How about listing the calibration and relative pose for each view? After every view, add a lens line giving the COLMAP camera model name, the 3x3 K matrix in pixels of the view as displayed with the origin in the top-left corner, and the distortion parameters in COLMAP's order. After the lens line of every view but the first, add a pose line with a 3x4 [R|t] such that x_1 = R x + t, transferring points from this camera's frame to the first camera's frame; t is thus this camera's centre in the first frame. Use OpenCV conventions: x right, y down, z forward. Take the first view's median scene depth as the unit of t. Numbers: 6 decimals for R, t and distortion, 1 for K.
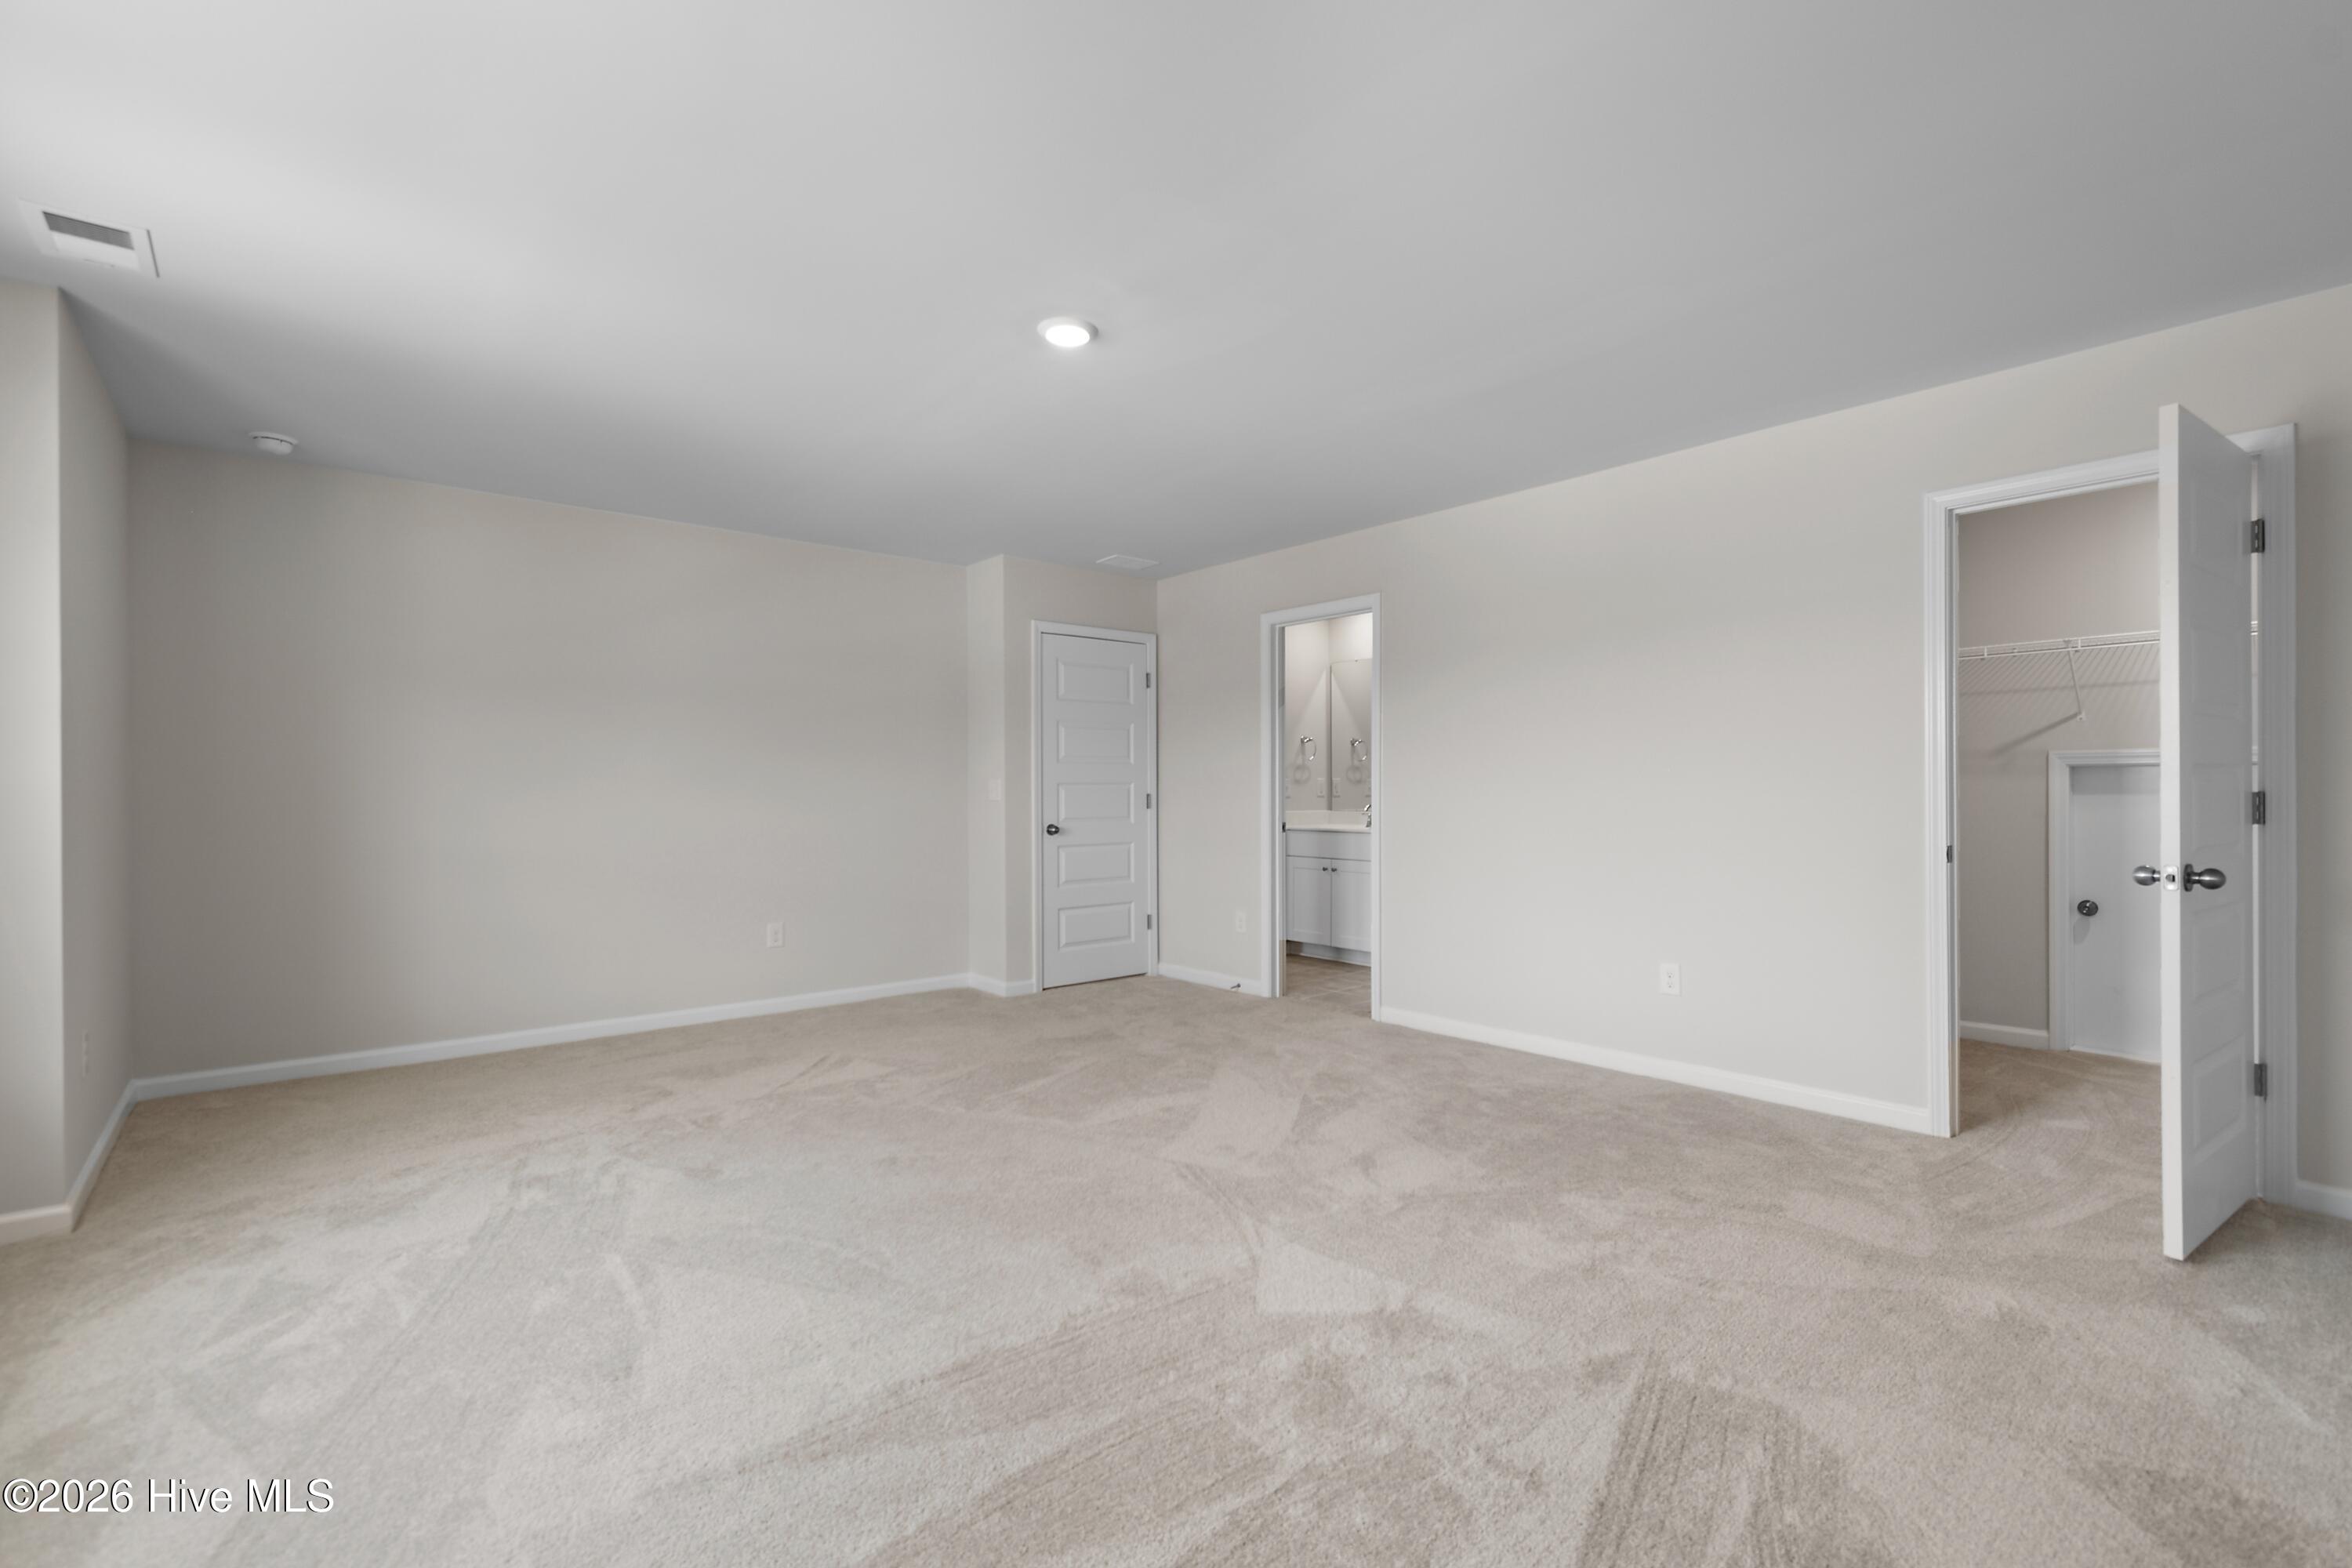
lens RADIAL K [[1043.1, 0, 1185.0], [0, 1043.1, 793.0], [0, 0, 1]] dist [0.004446, -0.001437]
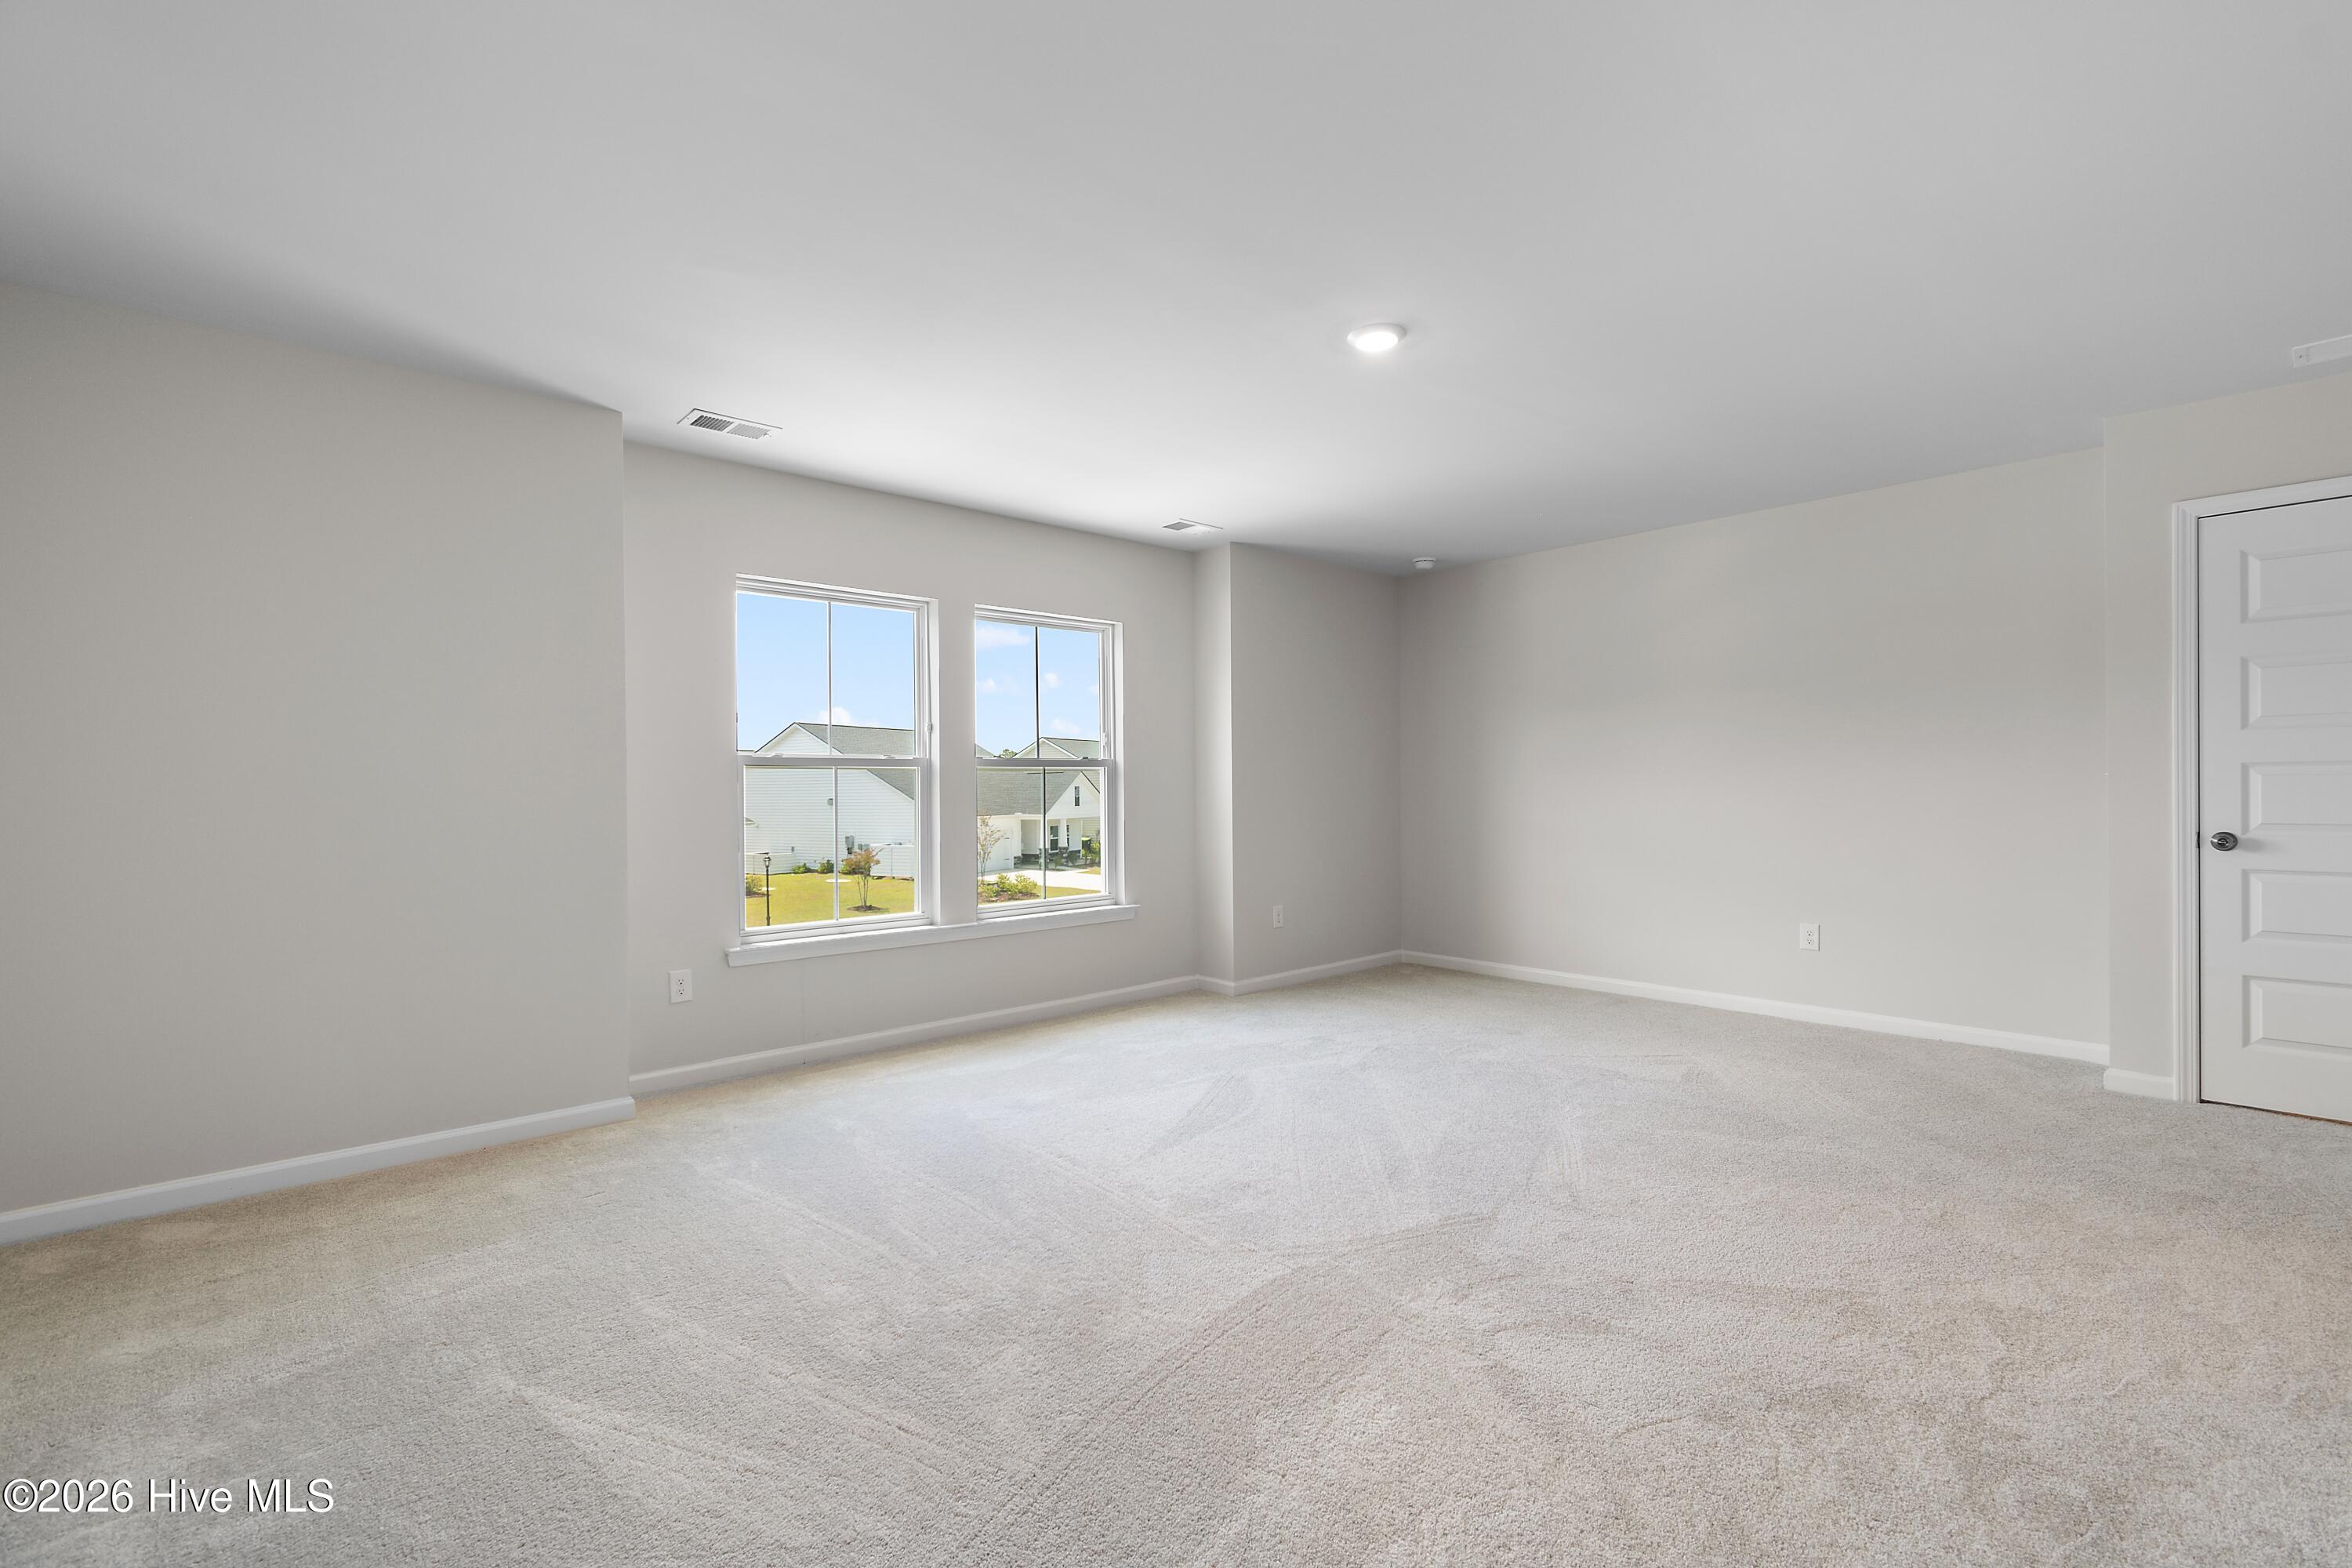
lens RADIAL K [[1043.1, 0, 1178.4], [0, 1043.1, 793.9], [0, 0, 1]] dist [0.004446, -0.001437]
pose [[0.017026, 0.014253, -0.999753, 0.613846], [0.012204, 0.999821, 0.014462, -0.011138], [0.999781, -0.012447, 0.016849, 0.517531]]
